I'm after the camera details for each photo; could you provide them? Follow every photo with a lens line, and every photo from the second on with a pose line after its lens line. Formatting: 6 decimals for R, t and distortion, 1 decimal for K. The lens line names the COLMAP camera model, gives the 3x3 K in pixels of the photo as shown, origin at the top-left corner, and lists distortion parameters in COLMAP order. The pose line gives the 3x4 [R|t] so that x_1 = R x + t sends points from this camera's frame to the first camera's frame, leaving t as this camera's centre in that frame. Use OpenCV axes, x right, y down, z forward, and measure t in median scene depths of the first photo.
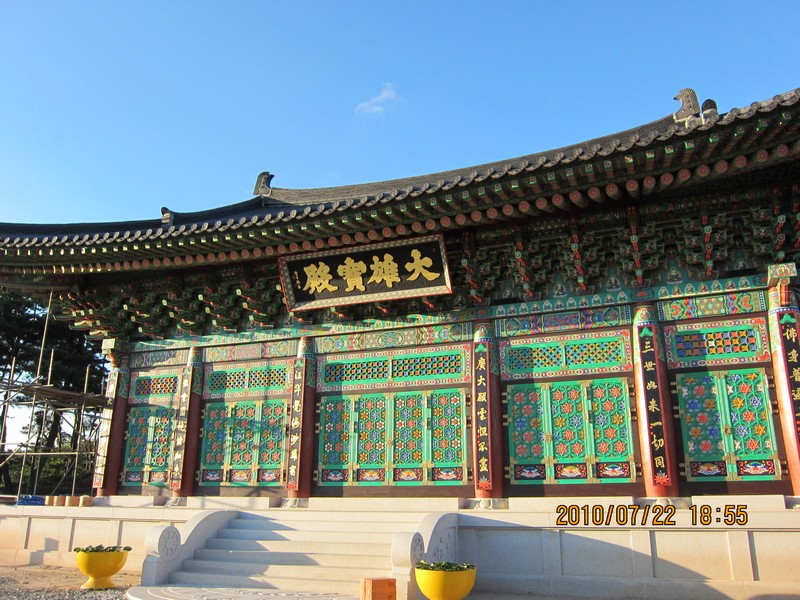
lens RADIAL K [[650.2, 0, 396.5], [0, 650.2, 314.2], [0, 0, 1]] dist [-0.039084, -0.003928]
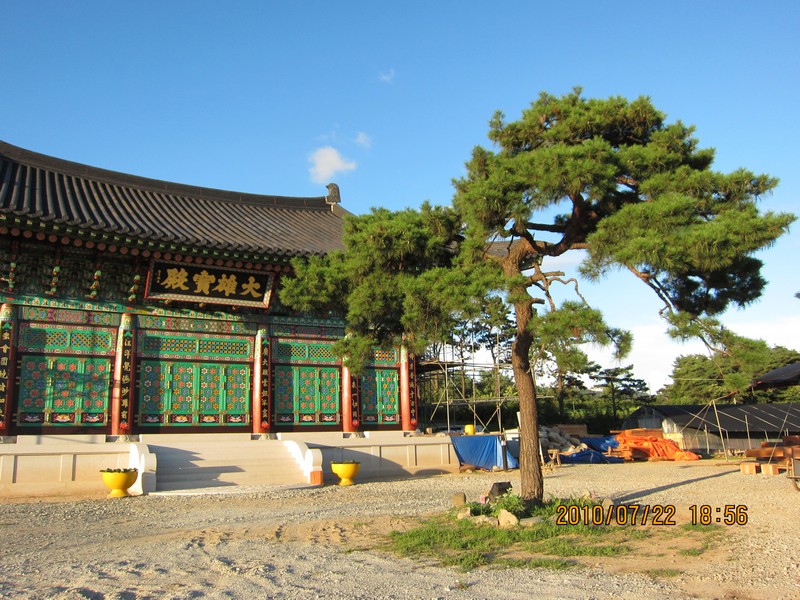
lens RADIAL K [[650.2, 0, 396.5], [0, 650.2, 314.2], [0, 0, 1]] dist [-0.039084, -0.003928]
pose [[0.623805, 0.134770, 0.769873, -0.891239], [-0.190161, 0.981592, -0.017750, -0.046575], [-0.758094, -0.135327, 0.637950, -0.255679]]
